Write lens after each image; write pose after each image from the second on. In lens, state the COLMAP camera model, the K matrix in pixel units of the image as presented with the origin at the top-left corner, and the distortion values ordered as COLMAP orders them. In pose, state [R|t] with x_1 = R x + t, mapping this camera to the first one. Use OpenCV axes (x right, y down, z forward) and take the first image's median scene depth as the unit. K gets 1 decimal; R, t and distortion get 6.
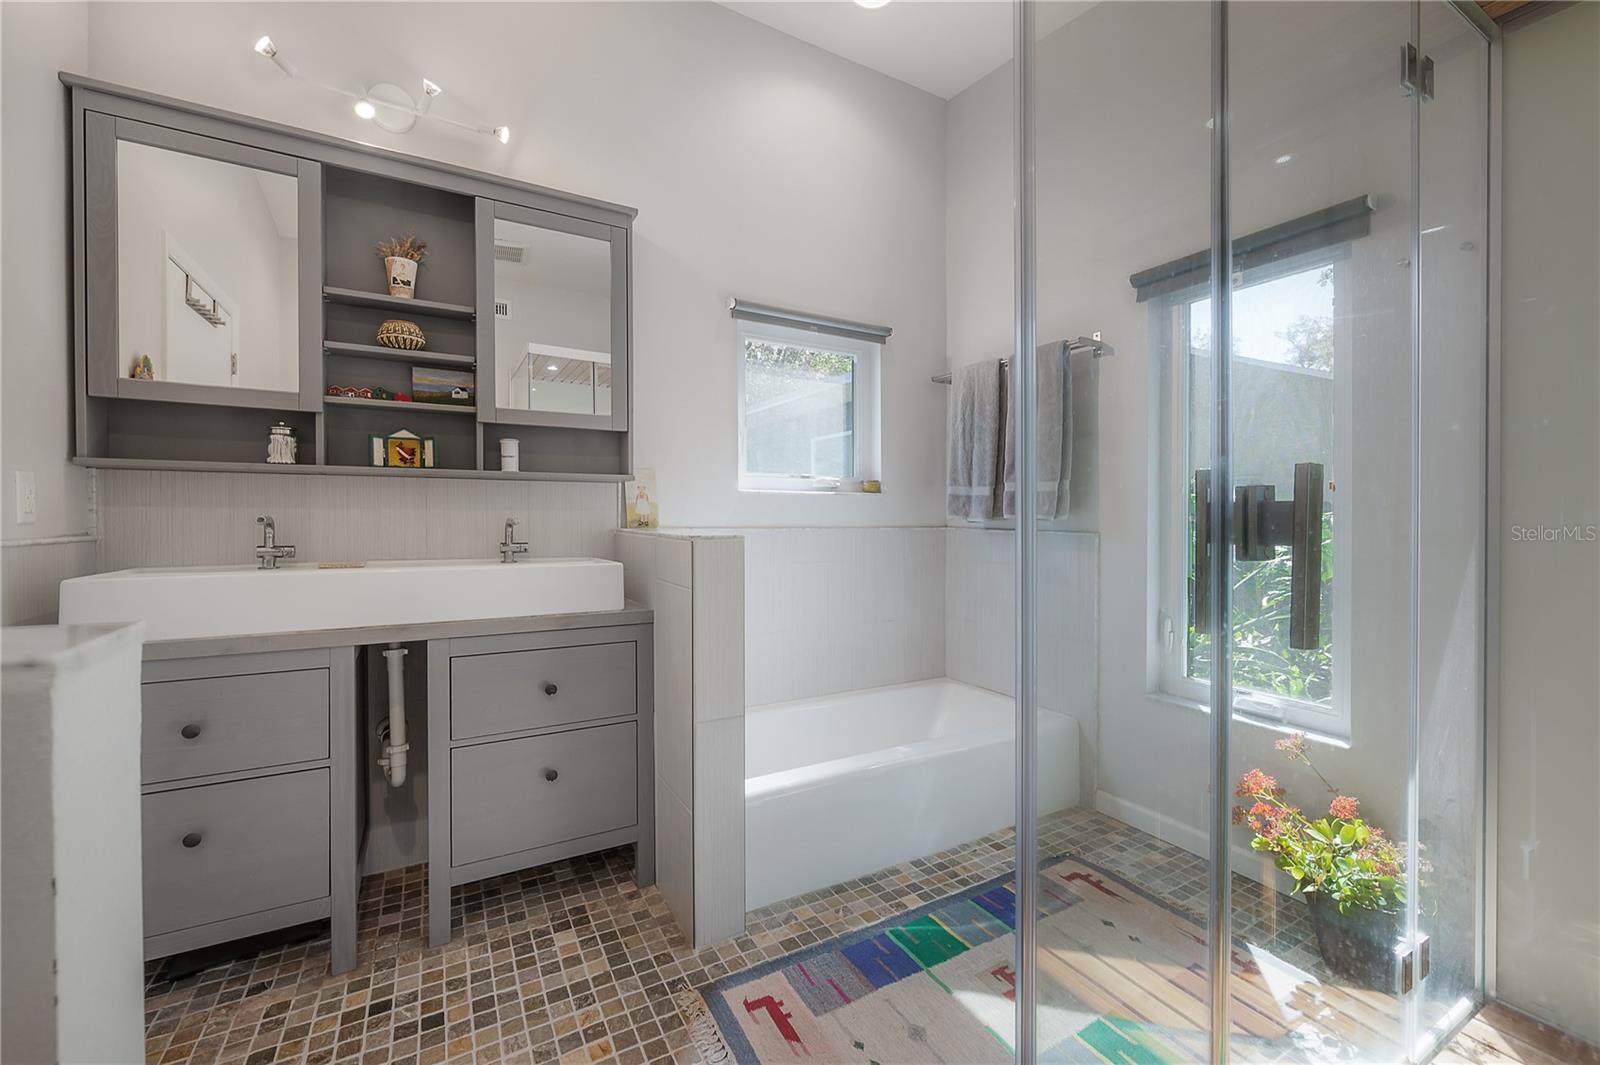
lens RADIAL K [[654.3, 0, 797.4], [0, 654.3, 521.2], [0, 0, 1]] dist [-0.003087, -0.000388]
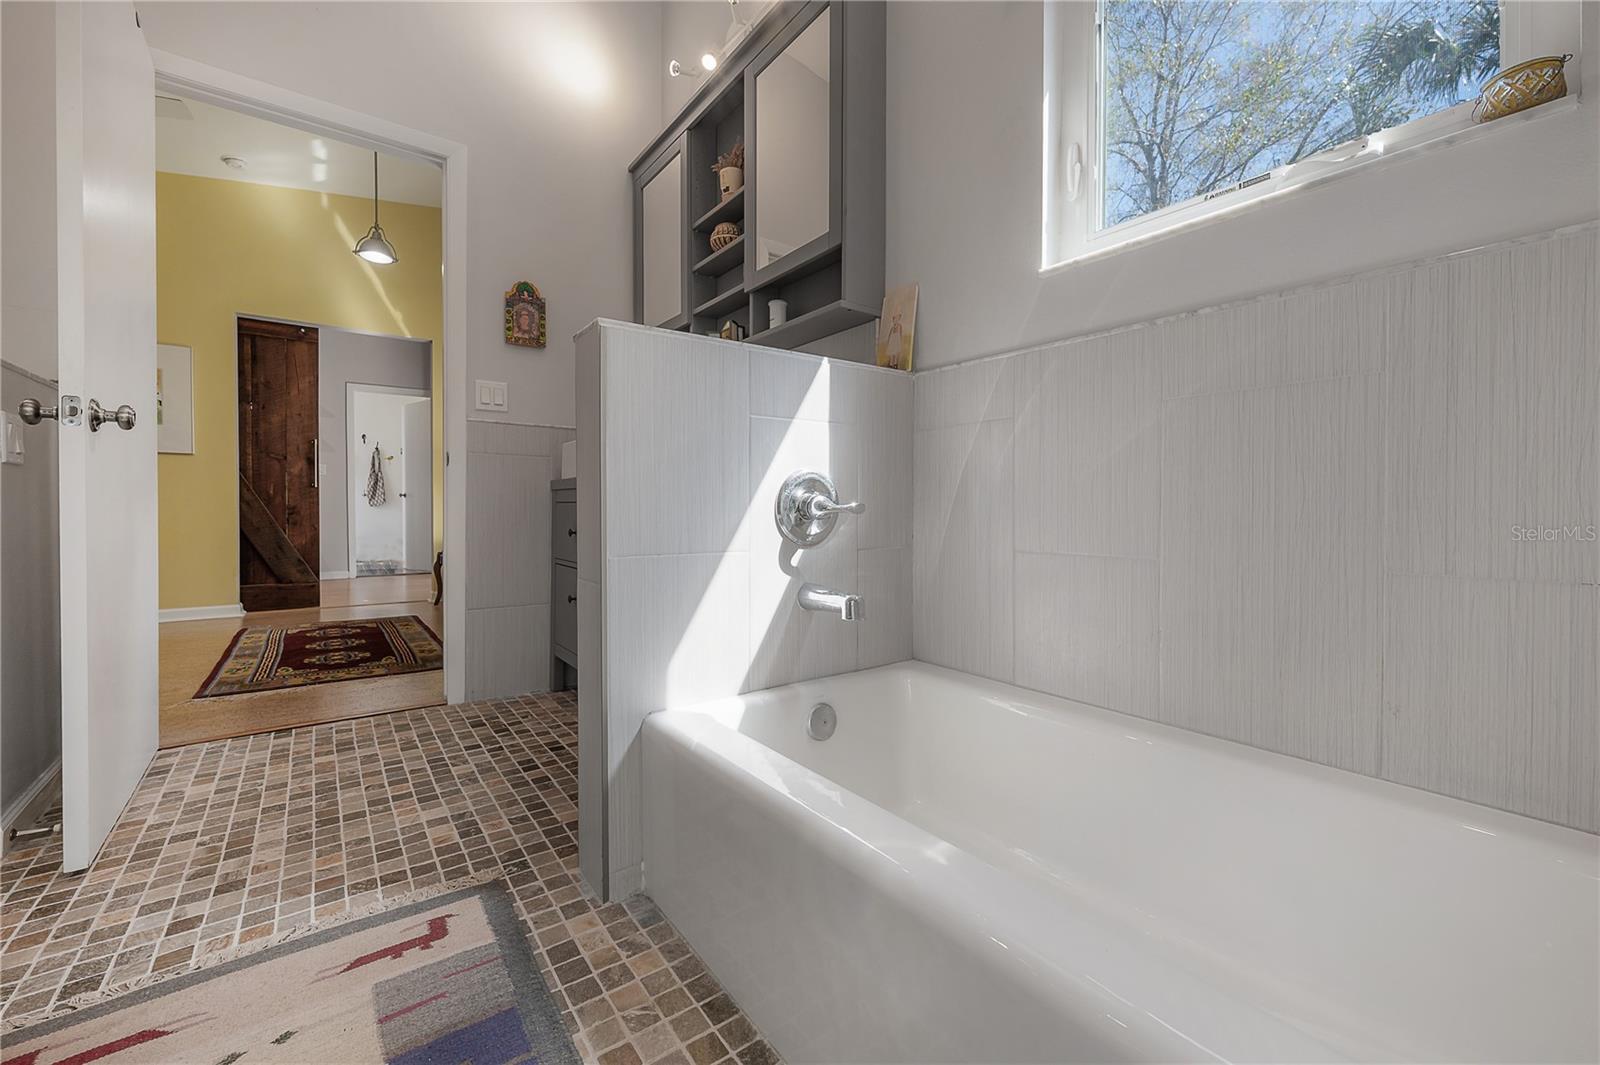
lens RADIAL K [[654.3, 0, 797.4], [0, 654.3, 521.2], [0, 0, 1]] dist [-0.003087, -0.000388]
pose [[0.103731, 0.008295, -0.994571, 0.699348], [-0.012573, 0.999896, 0.007028, 0.255362], [0.994526, 0.011776, 0.103825, 1.283312]]
